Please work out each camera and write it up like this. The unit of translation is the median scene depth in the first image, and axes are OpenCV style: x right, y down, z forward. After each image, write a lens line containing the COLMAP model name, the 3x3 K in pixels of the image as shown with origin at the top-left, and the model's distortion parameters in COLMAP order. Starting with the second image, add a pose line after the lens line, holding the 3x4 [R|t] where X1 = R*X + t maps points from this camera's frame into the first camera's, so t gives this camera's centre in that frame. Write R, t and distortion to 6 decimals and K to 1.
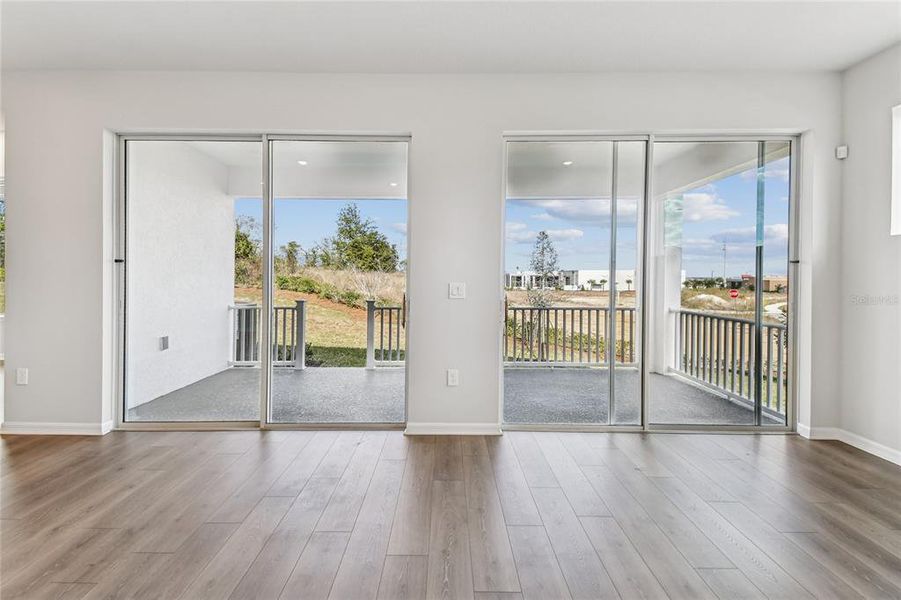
lens RADIAL K [[400.5, 0, 450.4], [0, 400.5, 282.0], [0, 0, 1]] dist [0.008642, -0.003031]
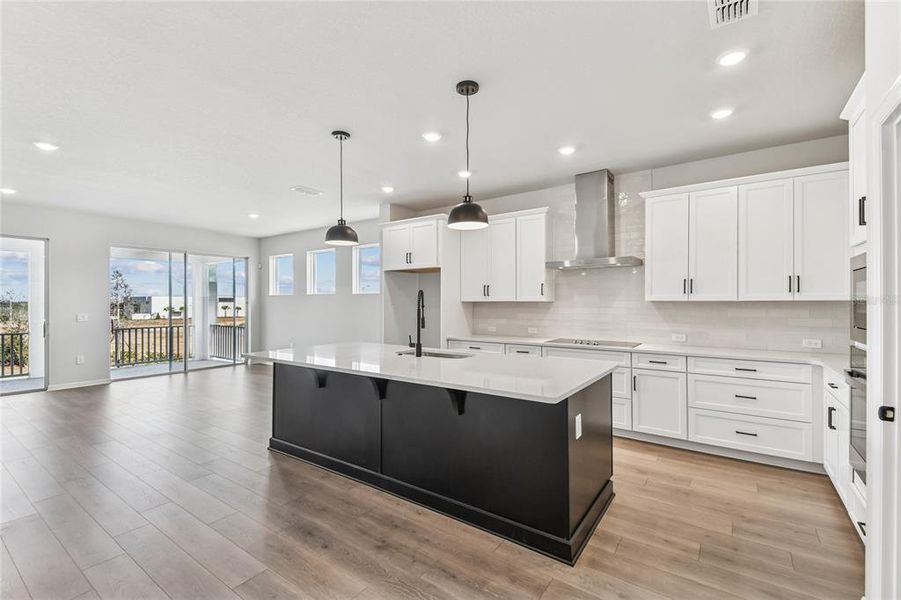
lens RADIAL K [[400.5, 0, 470.0], [0, 400.5, 304.6], [0, 0, 1]] dist [0.008642, -0.003031]
pose [[0.558211, -0.008981, 0.829650, -0.345368], [0.015180, 0.999885, 0.000611, -0.009304], [-0.829560, 0.012253, 0.558283, -1.074148]]
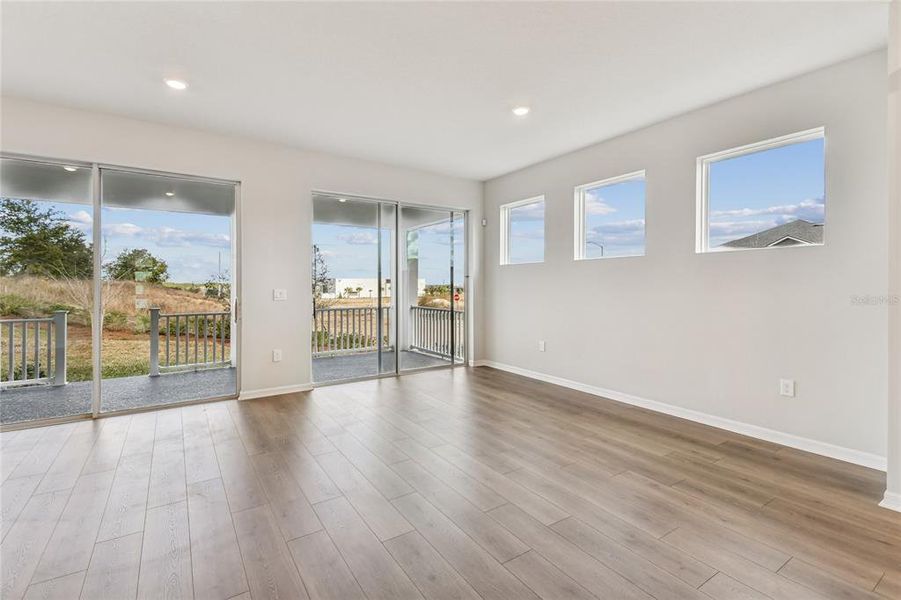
lens RADIAL K [[400.5, 0, 453.6], [0, 400.5, 292.1], [0, 0, 1]] dist [0.008642, -0.003031]
pose [[0.826078, -0.014211, 0.563377, -0.162013], [0.011371, 0.999899, 0.008548, 0.003822], [-0.563441, -0.000655, 0.826156, -0.317378]]
